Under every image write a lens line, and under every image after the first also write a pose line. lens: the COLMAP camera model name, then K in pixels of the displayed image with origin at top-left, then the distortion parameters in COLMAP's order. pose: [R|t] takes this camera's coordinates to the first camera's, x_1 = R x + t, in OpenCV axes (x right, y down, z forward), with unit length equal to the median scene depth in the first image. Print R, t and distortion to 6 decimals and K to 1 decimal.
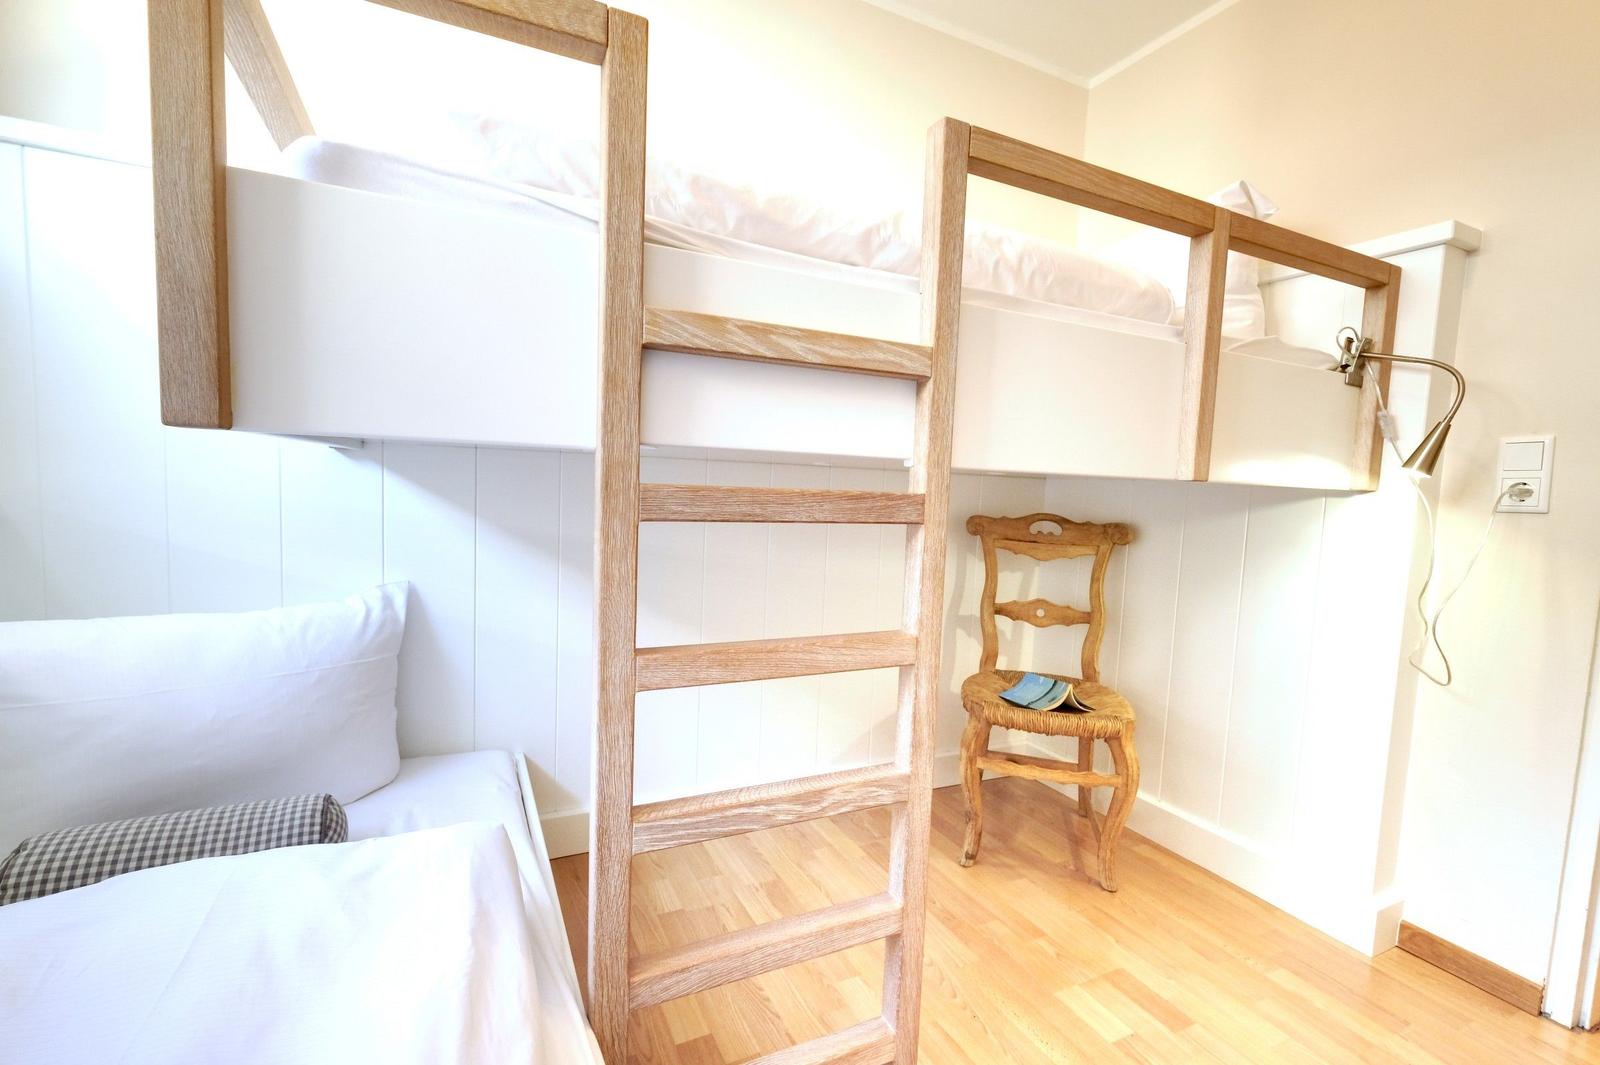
lens RADIAL K [[700.5, 0, 793.5], [0, 700.5, 538.0], [0, 0, 1]] dist [-0.002131, -0.000217]
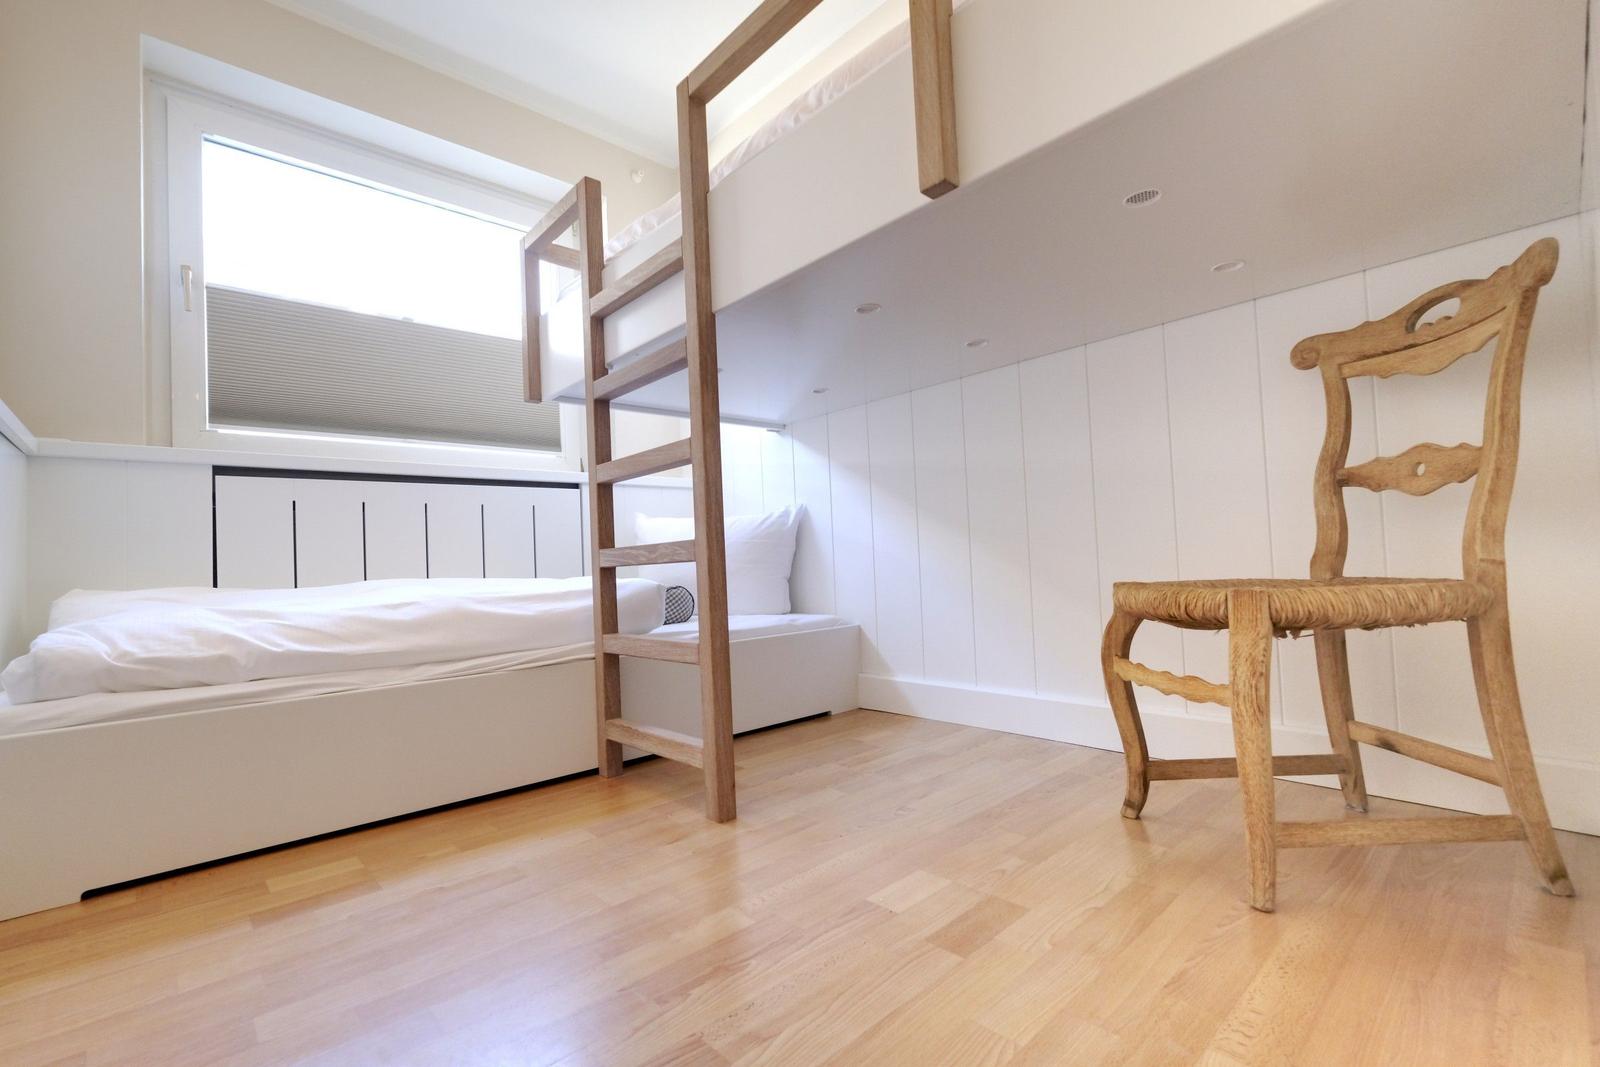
lens RADIAL K [[700.5, 0, 793.5], [0, 700.5, 539.0], [0, 0, 1]] dist [-0.002131, -0.000217]
pose [[0.270931, -0.089616, -0.958418, 0.738892], [-0.021491, 0.994846, -0.099097, 0.225915], [0.962359, 0.047446, 0.267608, 0.399929]]
